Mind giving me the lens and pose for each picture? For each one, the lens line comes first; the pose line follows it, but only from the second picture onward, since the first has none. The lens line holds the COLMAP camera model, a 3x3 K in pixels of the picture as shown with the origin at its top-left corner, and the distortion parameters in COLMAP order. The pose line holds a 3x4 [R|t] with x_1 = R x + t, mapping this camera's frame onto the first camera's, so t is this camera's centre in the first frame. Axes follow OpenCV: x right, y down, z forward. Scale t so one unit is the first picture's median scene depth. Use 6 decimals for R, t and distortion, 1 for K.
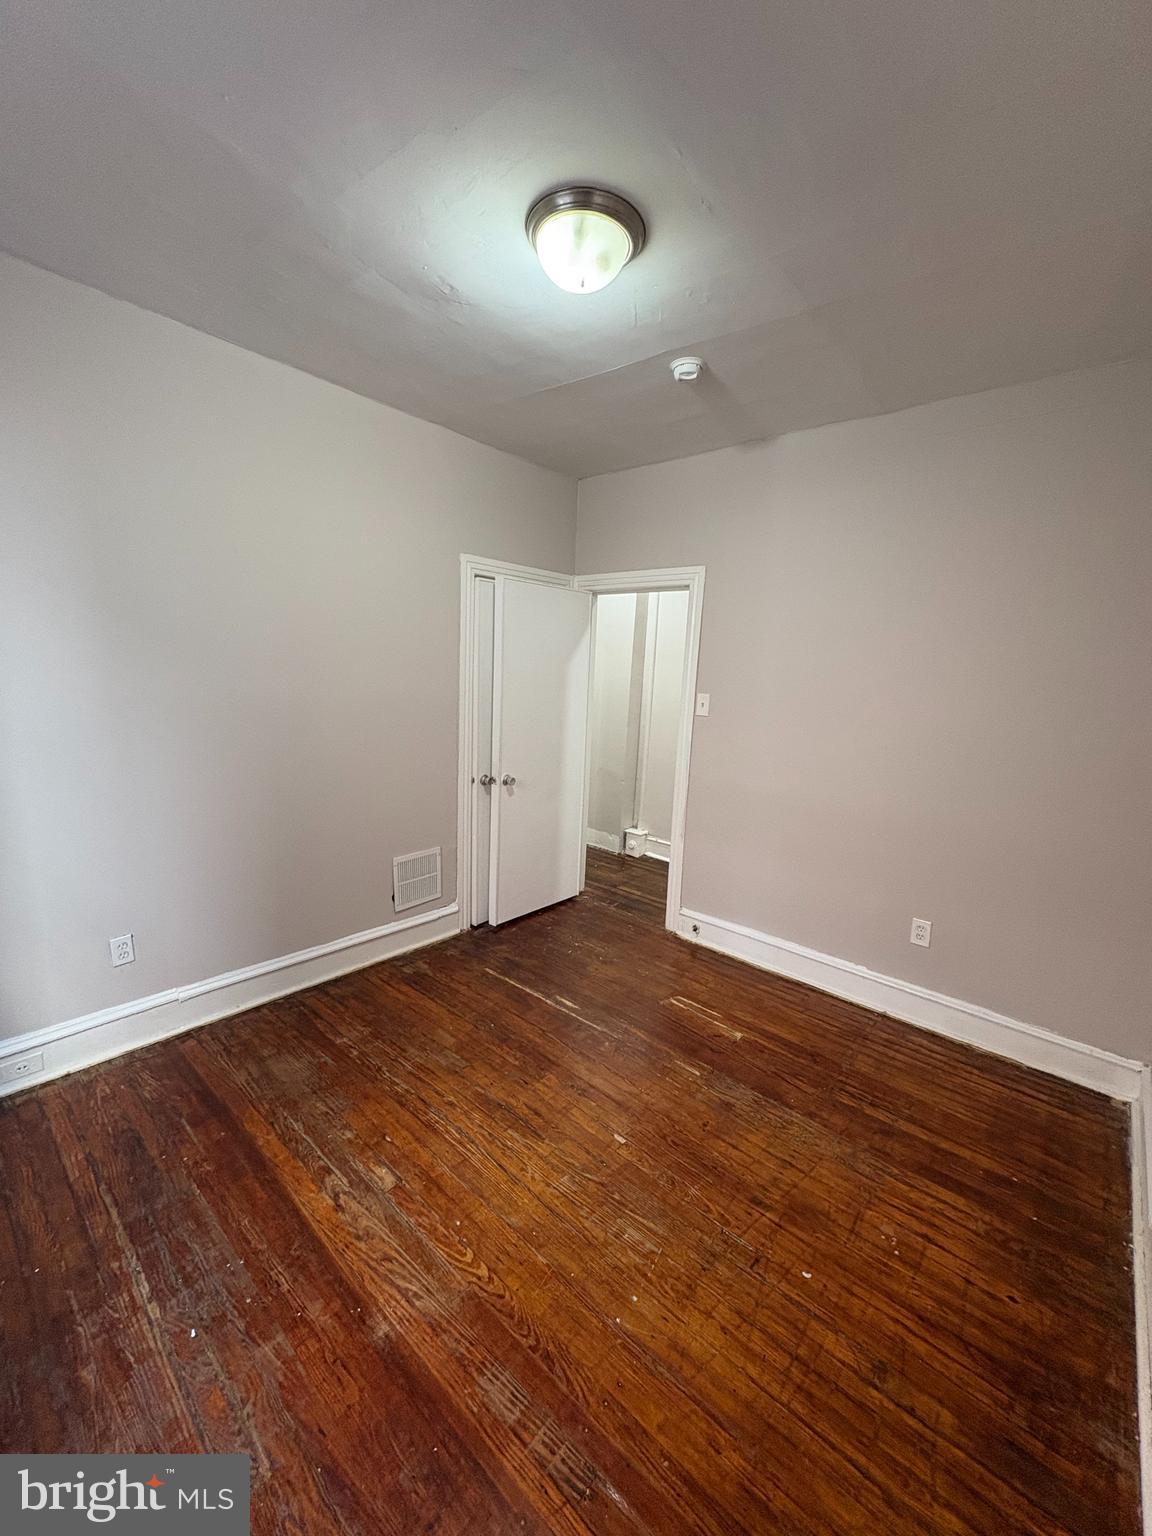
lens RADIAL K [[611.4, 0, 576.0], [0, 611.4, 768.0], [0, 0, 1]] dist [0.000821, 0.000417]
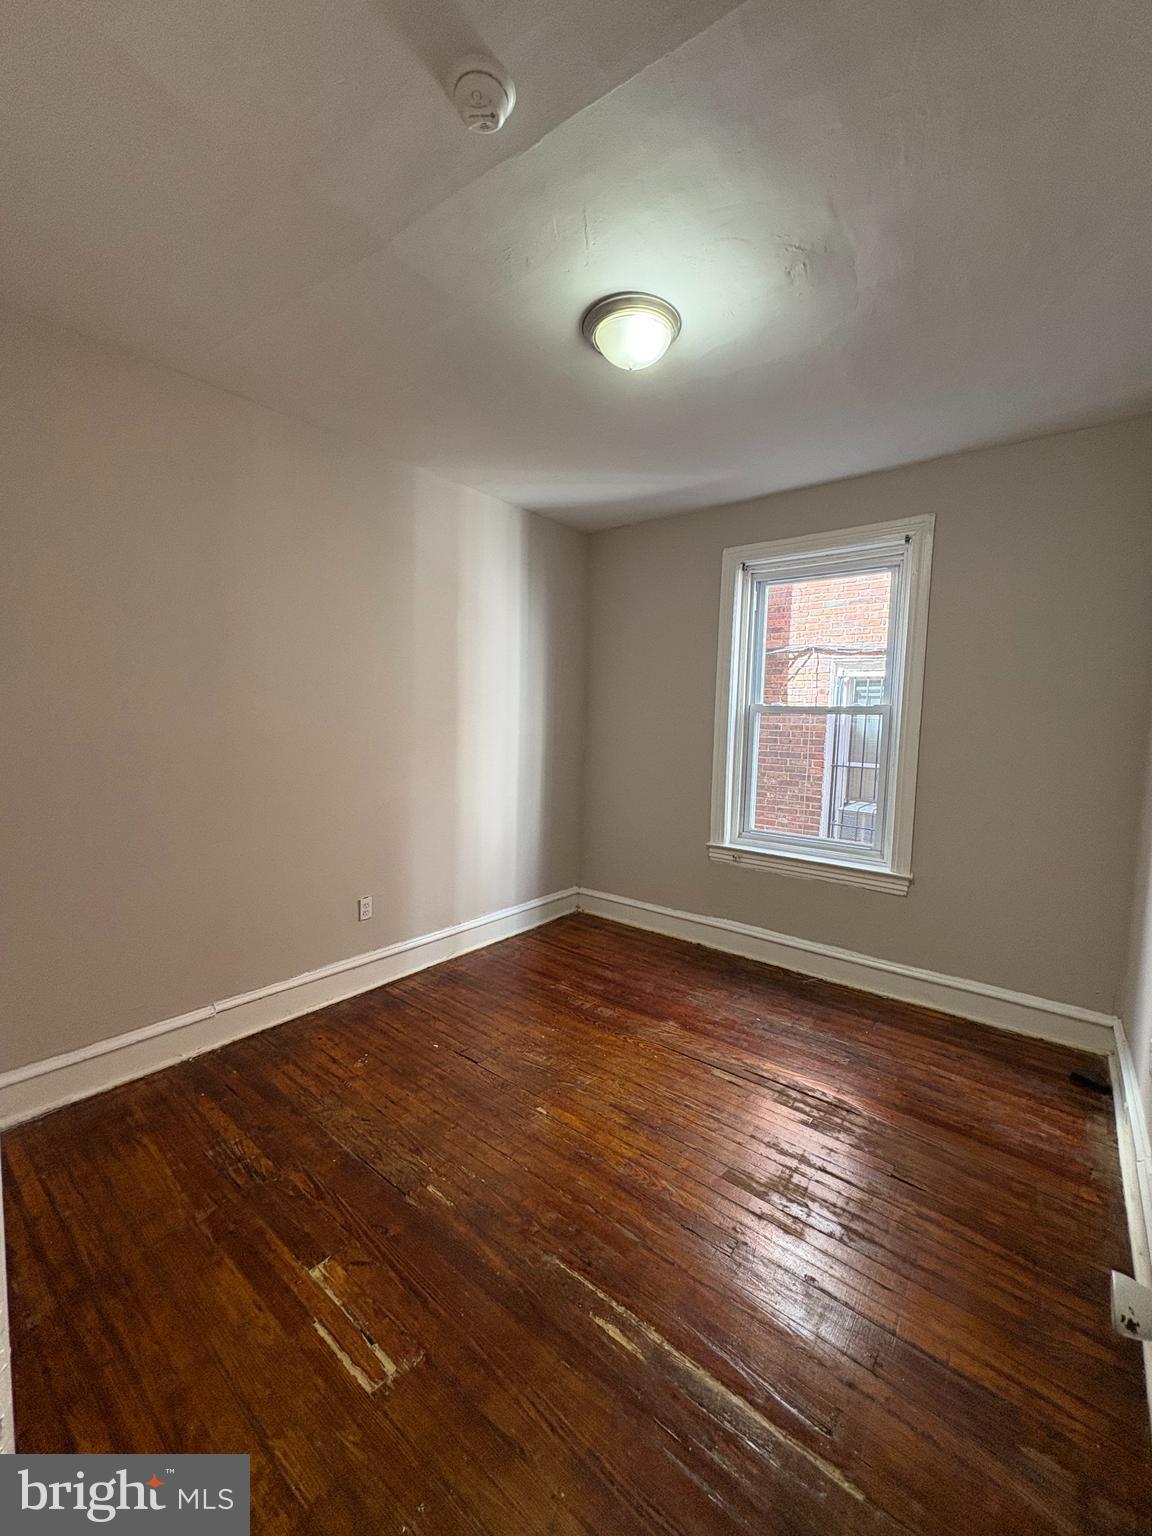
lens RADIAL K [[611.4, 0, 576.0], [0, 611.4, 768.0], [0, 0, 1]] dist [0.000821, 0.000417]
pose [[-0.996856, -0.062923, -0.048152, 0.097926], [-0.072967, 0.965911, 0.248378, -0.251471], [0.030882, 0.251111, -0.967466, 1.861156]]
